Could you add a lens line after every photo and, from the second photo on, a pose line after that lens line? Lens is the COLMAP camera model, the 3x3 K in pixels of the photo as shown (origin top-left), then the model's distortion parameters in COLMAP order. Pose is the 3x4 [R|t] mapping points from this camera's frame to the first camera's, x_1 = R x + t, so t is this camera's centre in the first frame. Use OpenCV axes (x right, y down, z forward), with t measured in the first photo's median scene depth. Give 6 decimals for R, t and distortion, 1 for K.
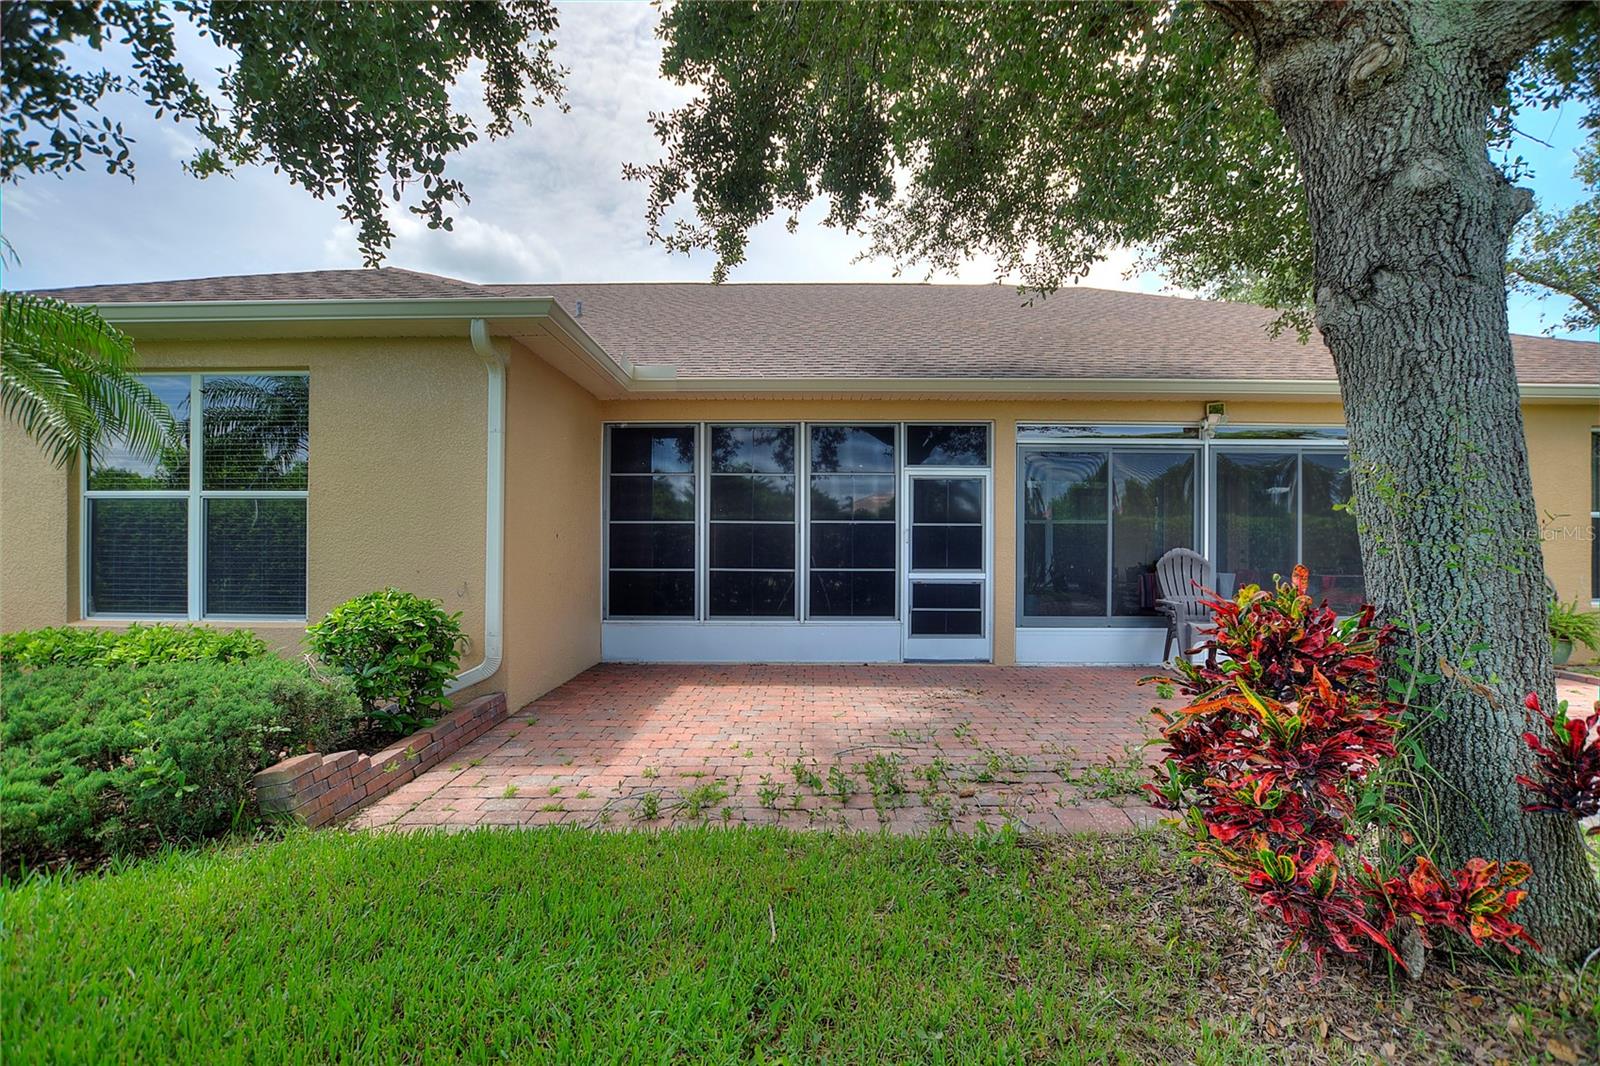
lens RADIAL K [[694.1, 0, 793.2], [0, 694.1, 544.7], [0, 0, 1]] dist [-0.027239, 0.000177]
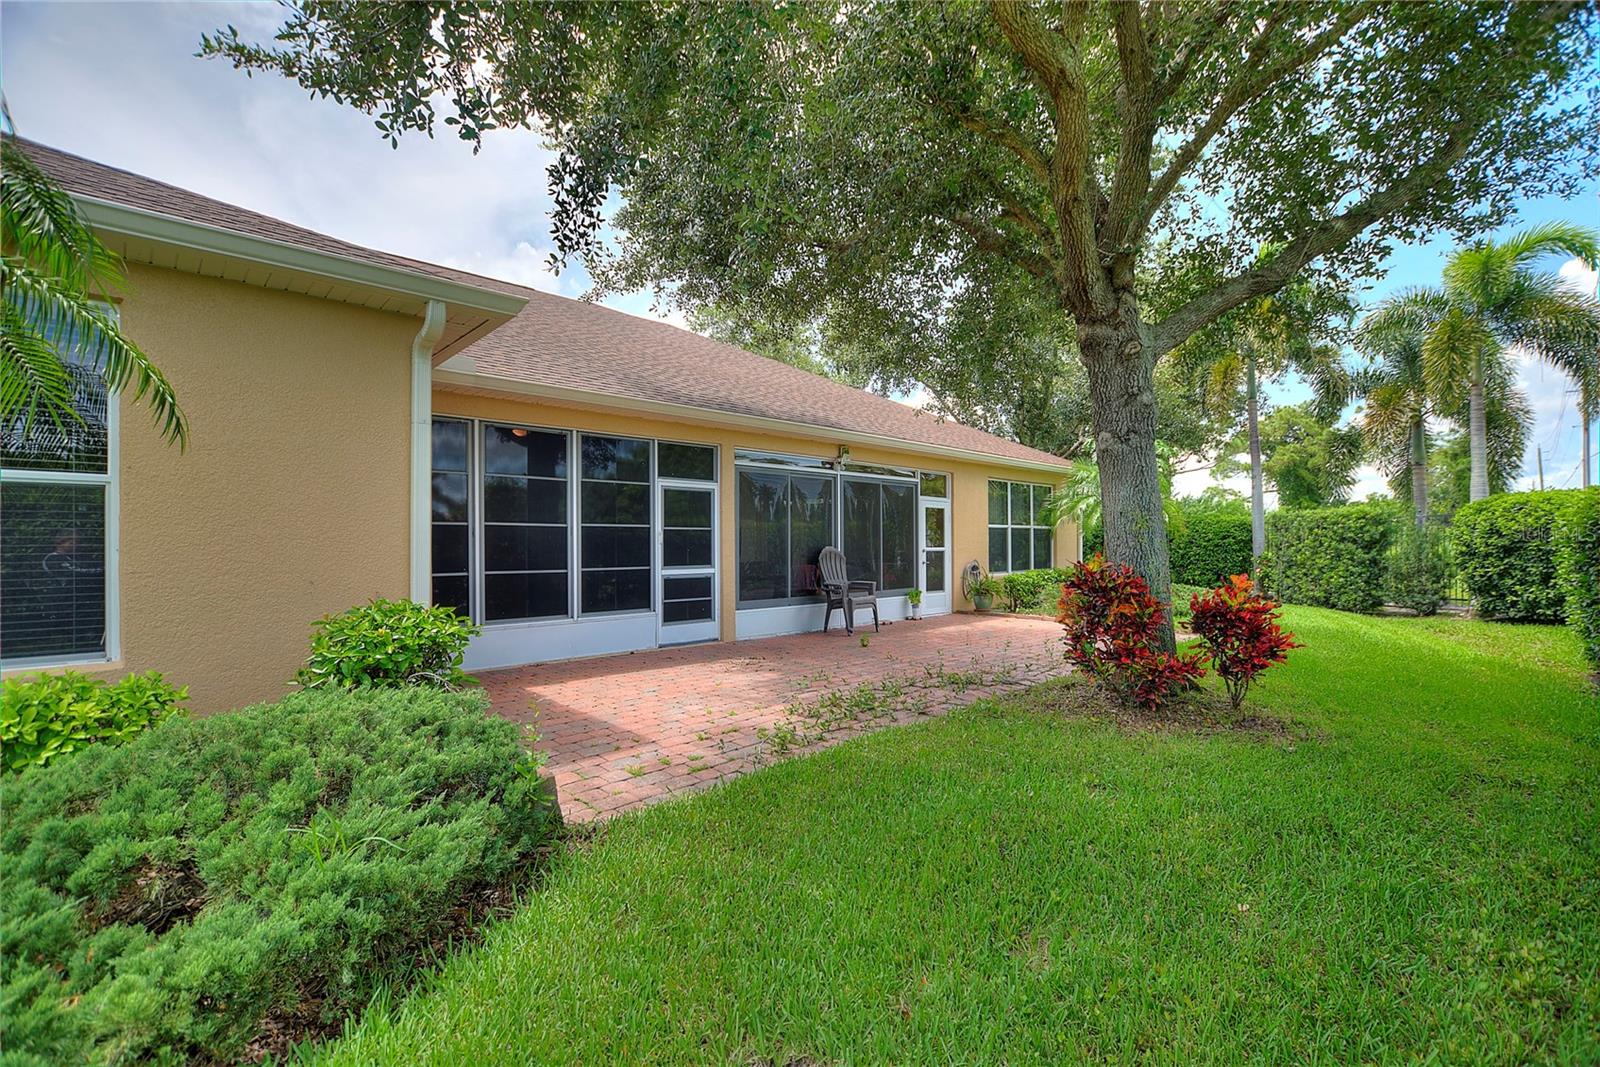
lens RADIAL K [[693.5, 0, 800.0], [0, 693.5, 533.5], [0, 0, 1]] dist [-0.003440, -0.000418]
pose [[0.723680, 0.004154, 0.690123, -0.465097], [0.007494, 0.999876, -0.013878, -0.002172], [-0.690095, 0.015215, 0.723559, 0.003222]]
